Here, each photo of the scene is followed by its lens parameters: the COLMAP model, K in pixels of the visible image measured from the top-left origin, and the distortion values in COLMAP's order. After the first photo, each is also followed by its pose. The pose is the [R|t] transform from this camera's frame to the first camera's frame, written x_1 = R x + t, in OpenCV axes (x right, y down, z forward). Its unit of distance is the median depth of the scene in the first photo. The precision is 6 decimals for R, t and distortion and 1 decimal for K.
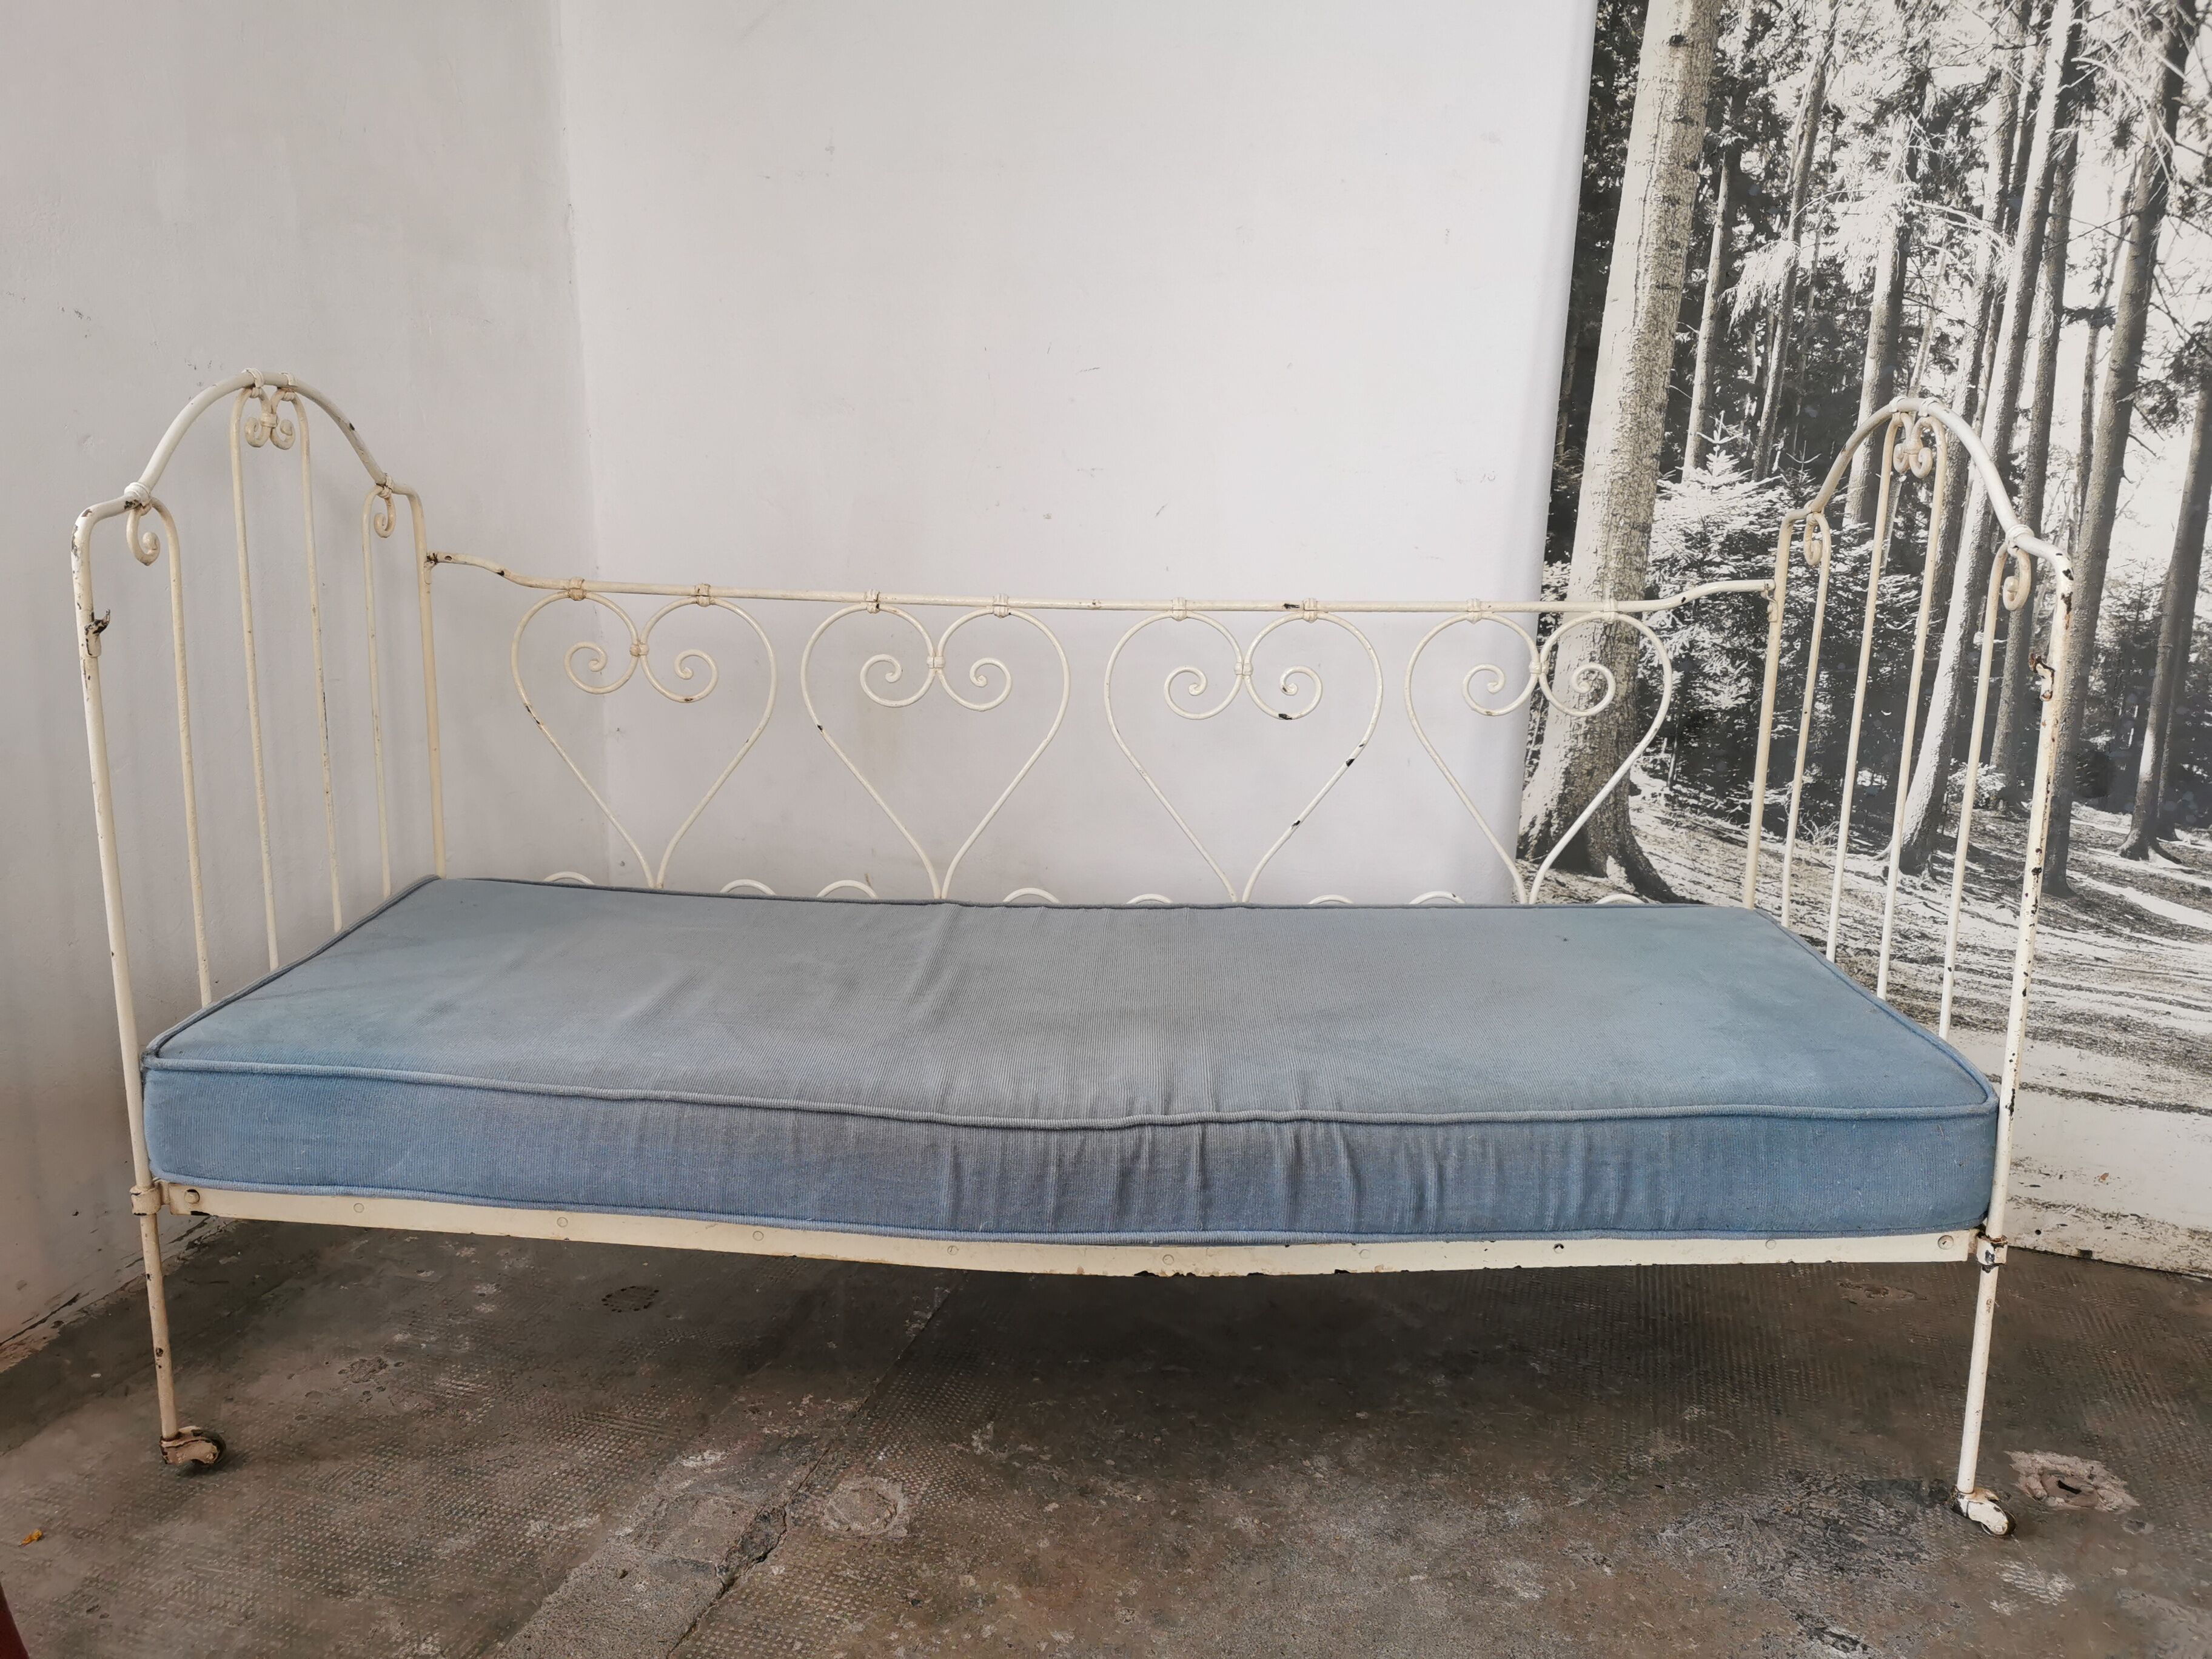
lens RADIAL K [[1727.5, 0, 1107.0], [0, 1727.5, 823.1], [0, 0, 1]] dist [0.108222, -0.175154]
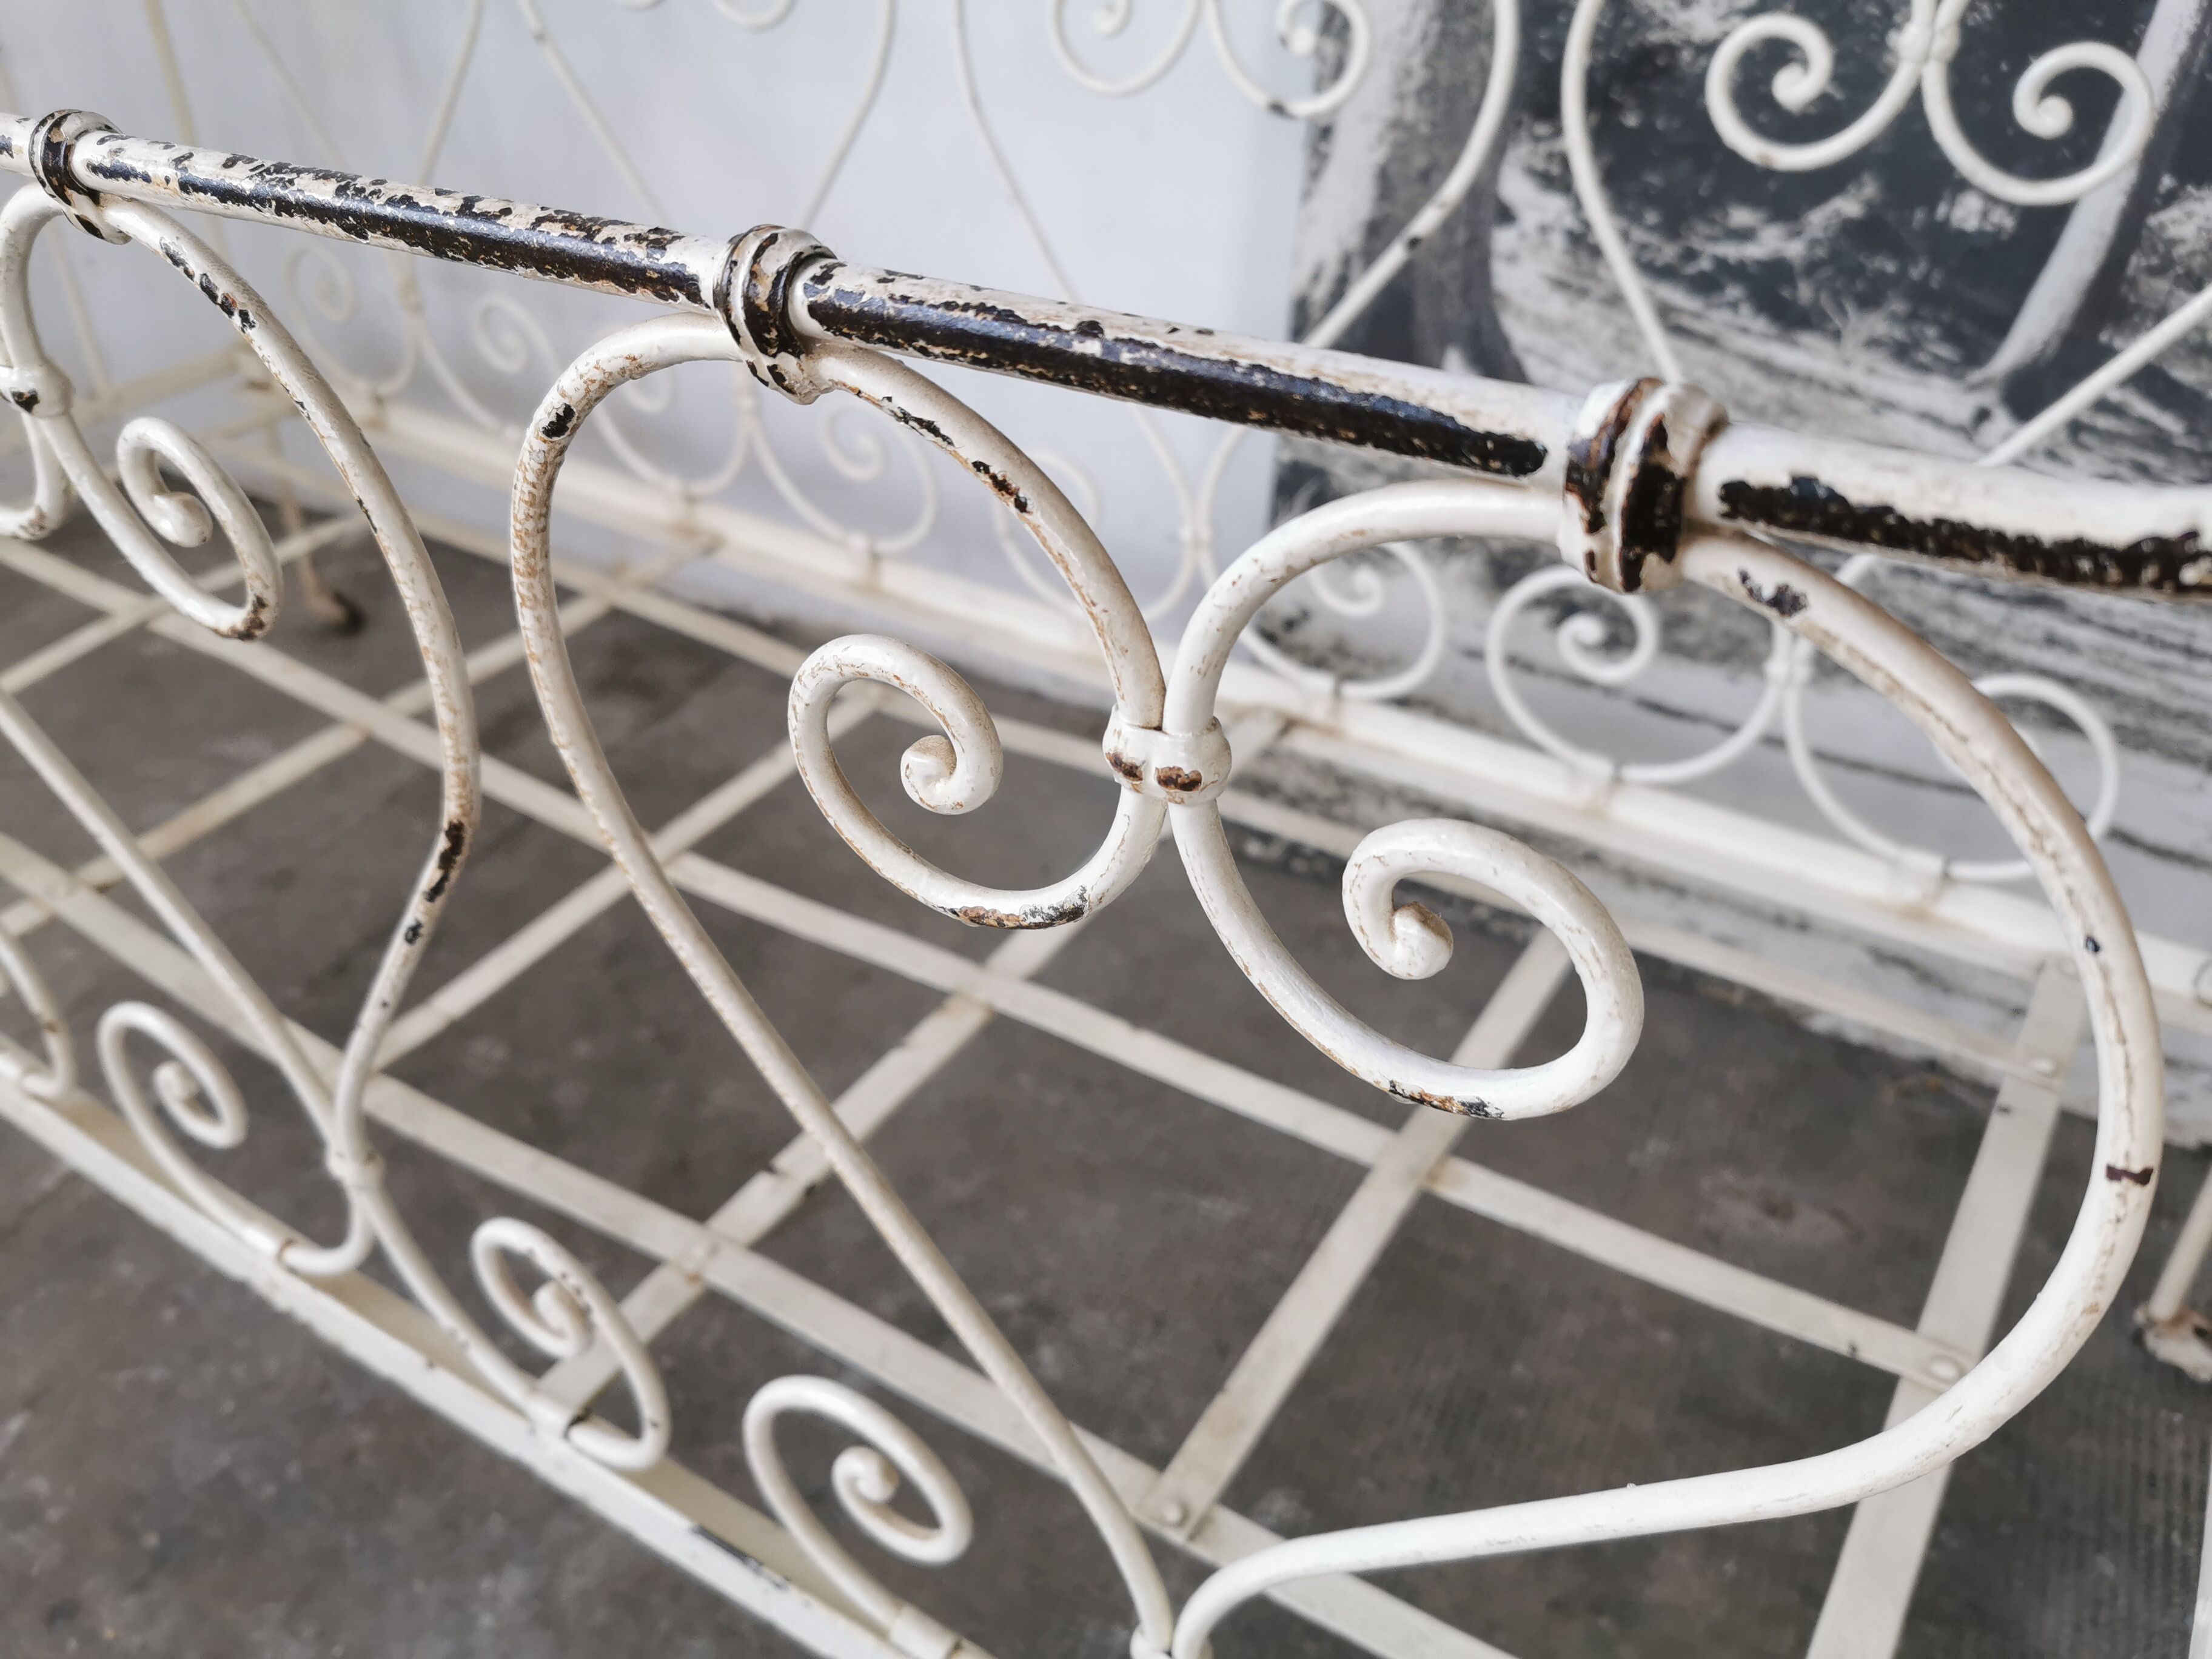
lens RADIAL K [[1749.0, 0, 1106.0], [0, 1749.0, 829.5], [0, 0, 1]] dist [0.085774, -0.147070]
pose [[0.987312, 0.070759, -0.142155, 0.294743], [-0.011071, 0.923725, 0.382897, -0.052701], [0.158405, -0.376465, 0.912788, 0.491674]]
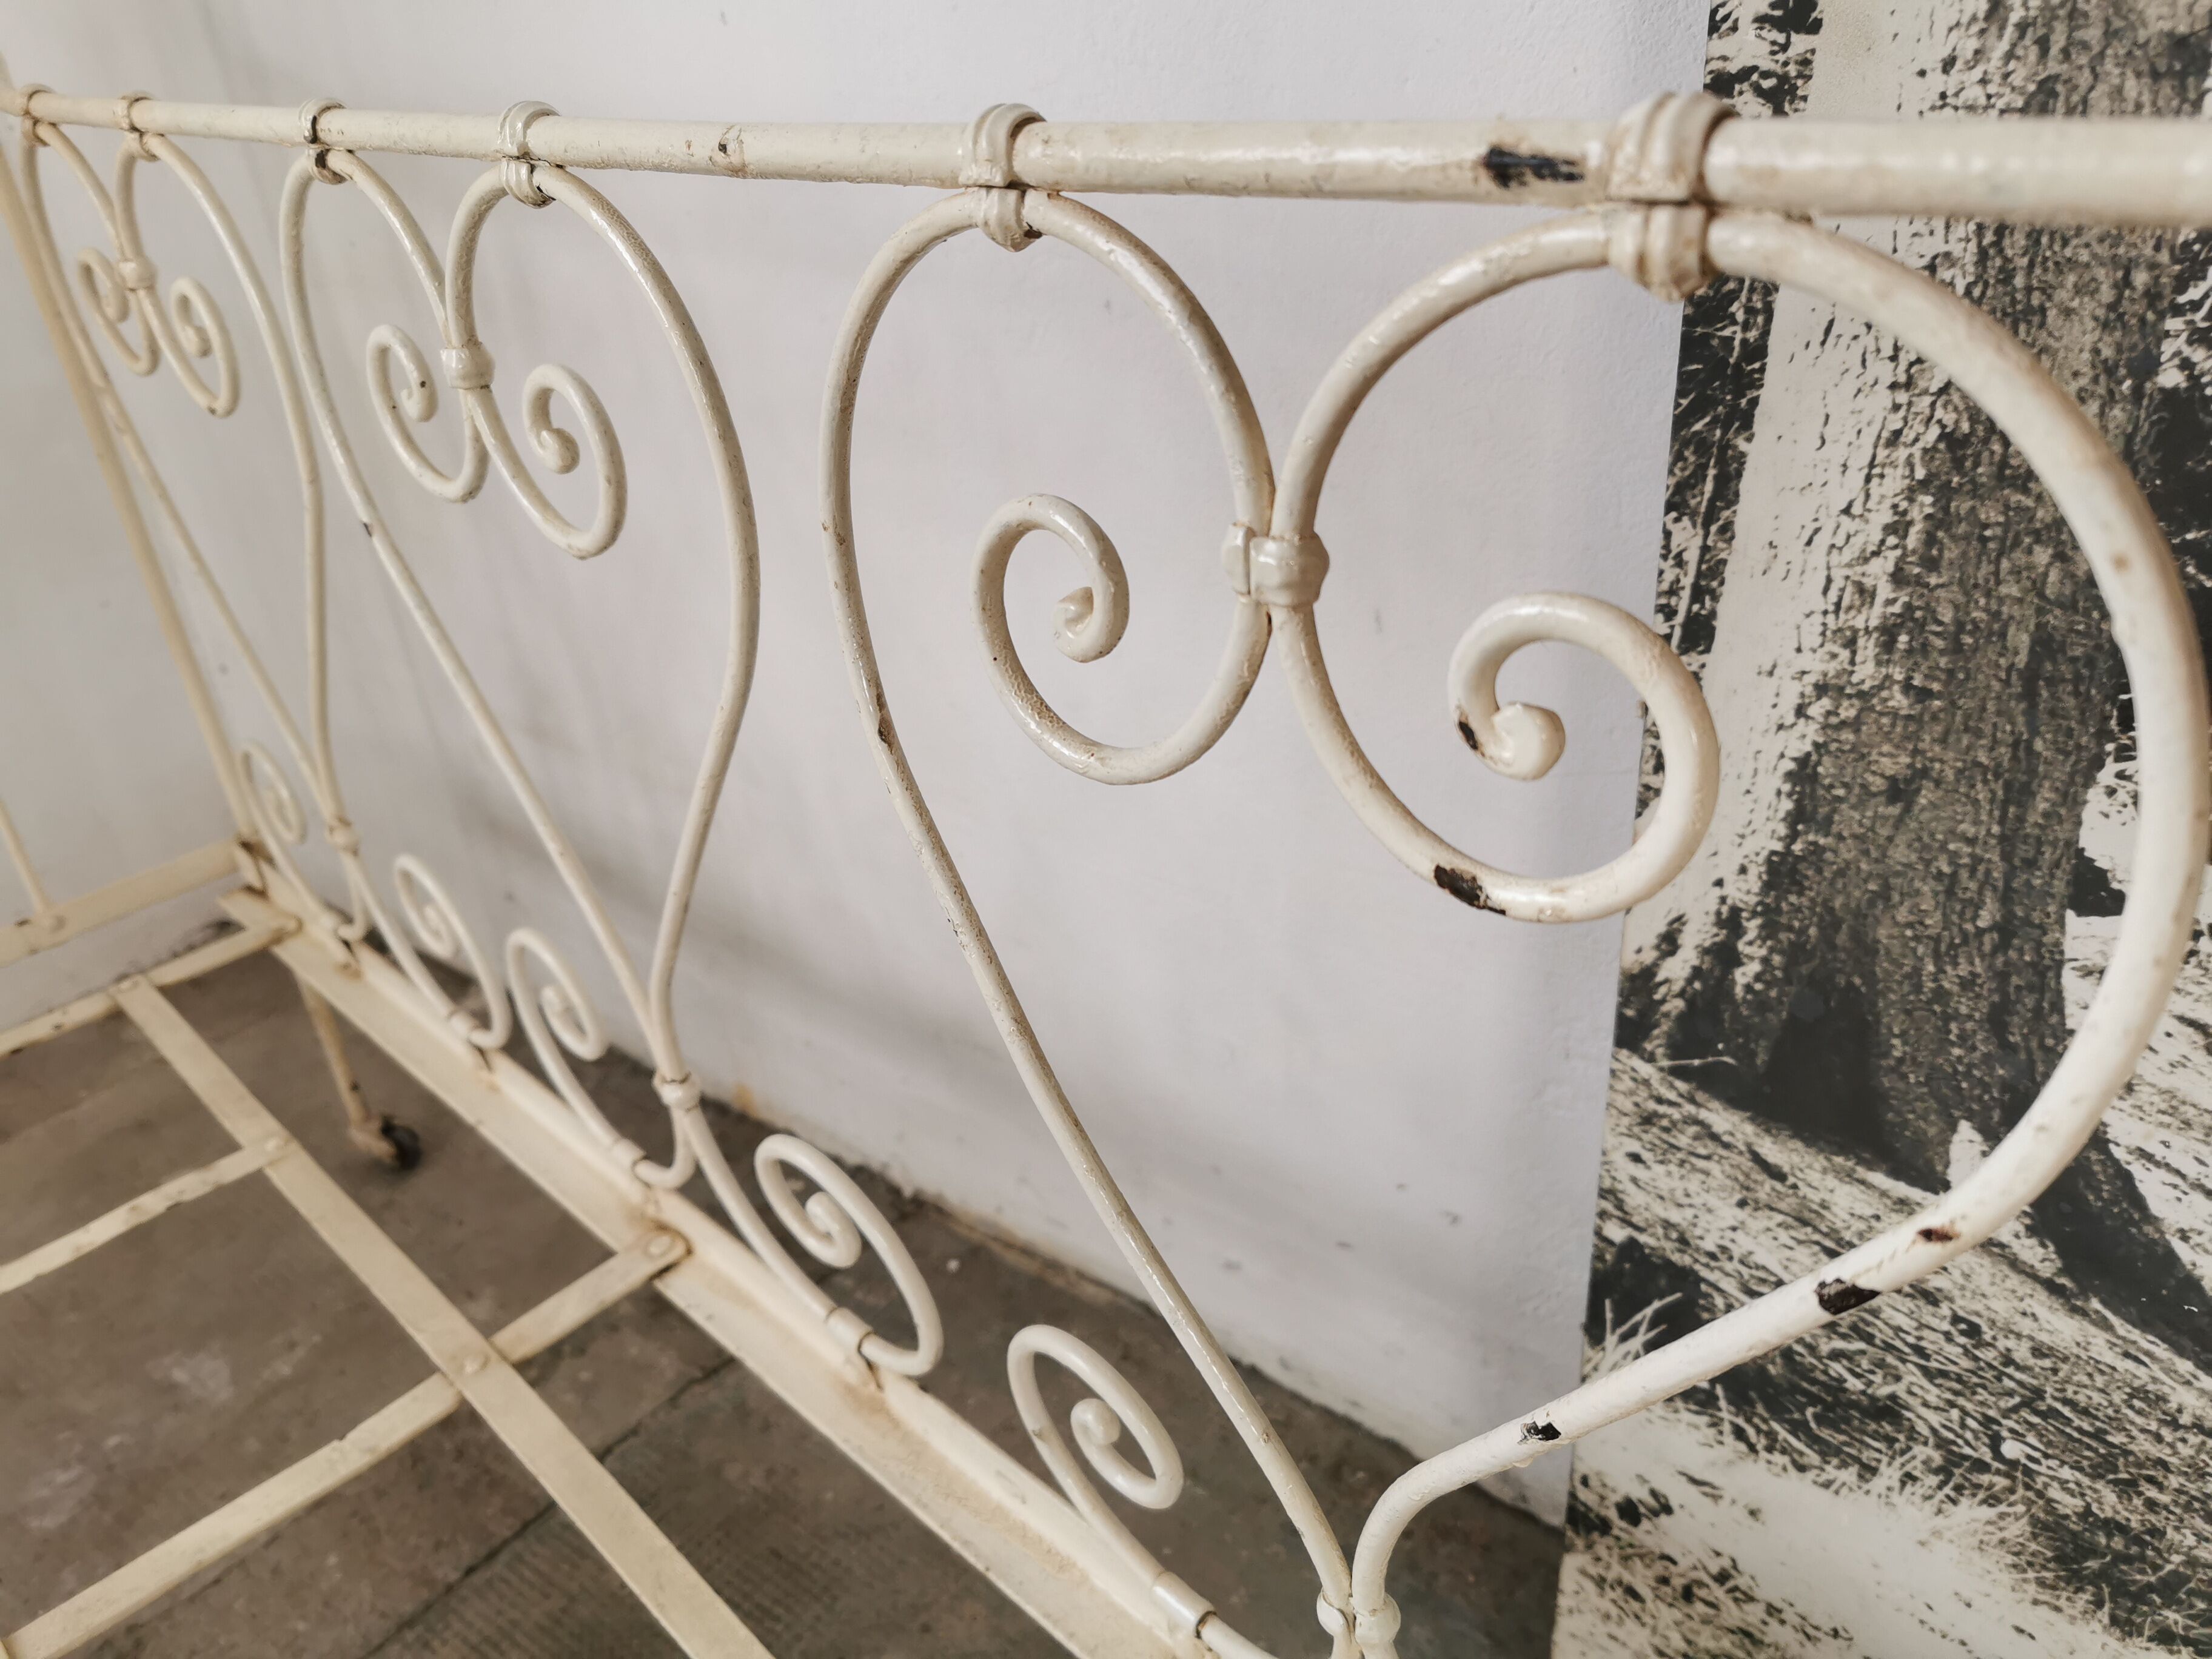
lens RADIAL K [[1749.0, 0, 1106.0], [0, 1749.0, 829.5], [0, 0, 1]] dist [0.085774, -0.147070]
pose [[0.916136, 0.076226, -0.393553, 0.295908], [0.040003, 0.959470, 0.278958, -0.102459], [0.398866, -0.271307, 0.875956, 0.808637]]
